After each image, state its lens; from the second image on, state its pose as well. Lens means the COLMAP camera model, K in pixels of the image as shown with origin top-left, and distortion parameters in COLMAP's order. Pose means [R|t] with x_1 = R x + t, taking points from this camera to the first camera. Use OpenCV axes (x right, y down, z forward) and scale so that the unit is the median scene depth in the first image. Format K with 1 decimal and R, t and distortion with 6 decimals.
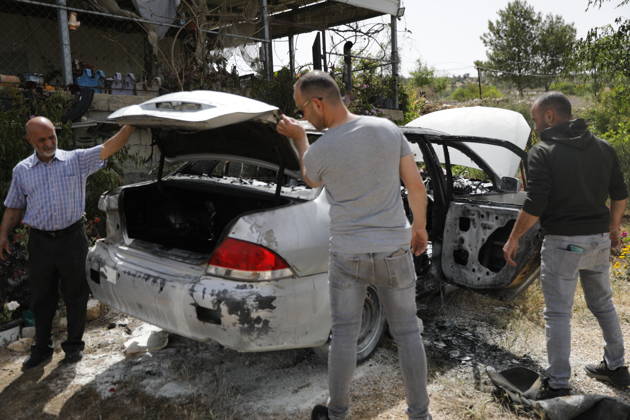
lens RADIAL K [[585.2, 0, 315.0], [0, 585.2, 210.0], [0, 0, 1]] dist [-0.022193, 0.103699]
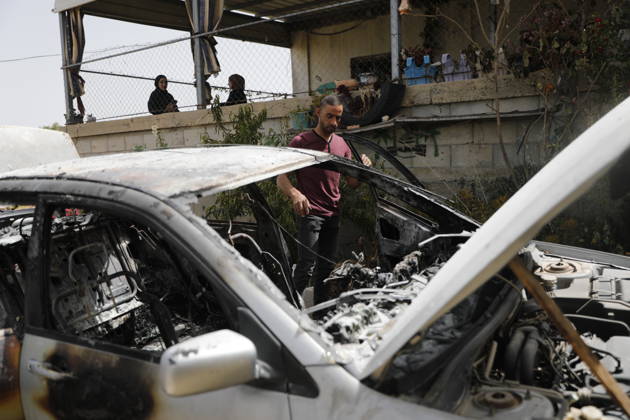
lens RADIAL K [[585.2, 0, 315.0], [0, 585.2, 210.0], [0, 0, 1]] dist [-0.022193, 0.103699]
pose [[0.169023, 0.126328, -0.977483, 0.689309], [-0.045208, 0.991702, 0.120348, -0.177034], [0.984575, 0.023848, 0.173332, 1.094107]]
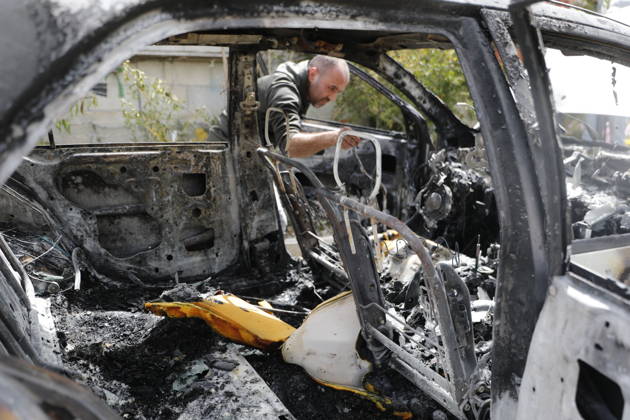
lens RADIAL K [[555.1, 0, 315.0], [0, 555.1, 210.0], [0, 0, 1]] dist [-0.008948, -0.000965]
pose [[0.931850, 0.074716, -0.355067, 0.203403], [-0.041704, 0.994138, 0.099747, -0.056260], [0.360439, -0.078142, 0.929504, 0.698306]]
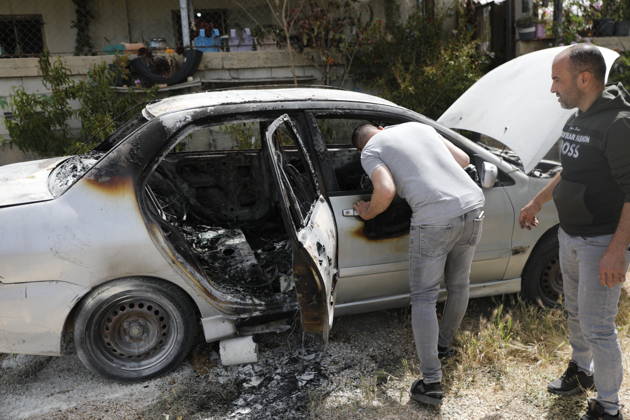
lens RADIAL K [[585.2, 0, 315.0], [0, 585.2, 210.0], [0, 0, 1]] dist [-0.022193, 0.103699]
pose [[0.816509, 0.098402, -0.568885, 0.614915], [-0.029309, 0.991162, 0.129378, -0.094083], [0.576588, -0.088965, 0.812177, 0.360664]]
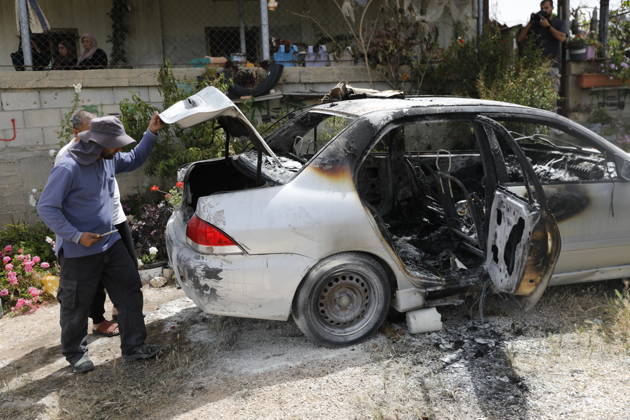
lens RADIAL K [[611.9, 0, 315.0], [0, 611.9, 210.0], [0, 0, 1]] dist [0.009719, 0.019495]
pose [[0.842419, 0.078514, -0.533073, 0.461936], [-0.039743, 0.995686, 0.083845, -0.047296], [0.537356, -0.049447, 0.841905, 0.070033]]
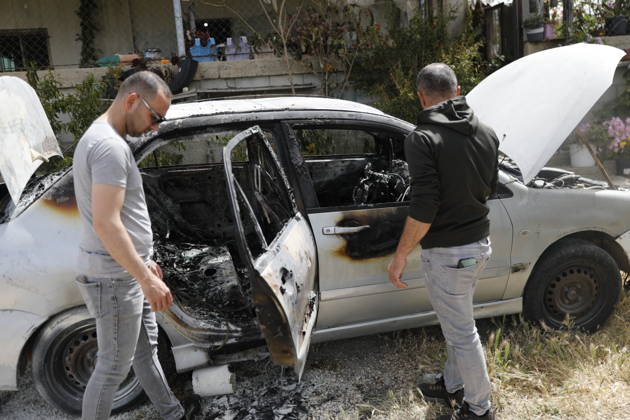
lens RADIAL K [[585.2, 0, 315.0], [0, 585.2, 210.0], [0, 0, 1]] dist [-0.022193, 0.103699]
pose [[0.799456, 0.078901, -0.595521, 0.620635], [-0.010328, 0.992996, 0.117698, -0.100283], [0.600636, -0.087944, 0.794671, 0.433151]]
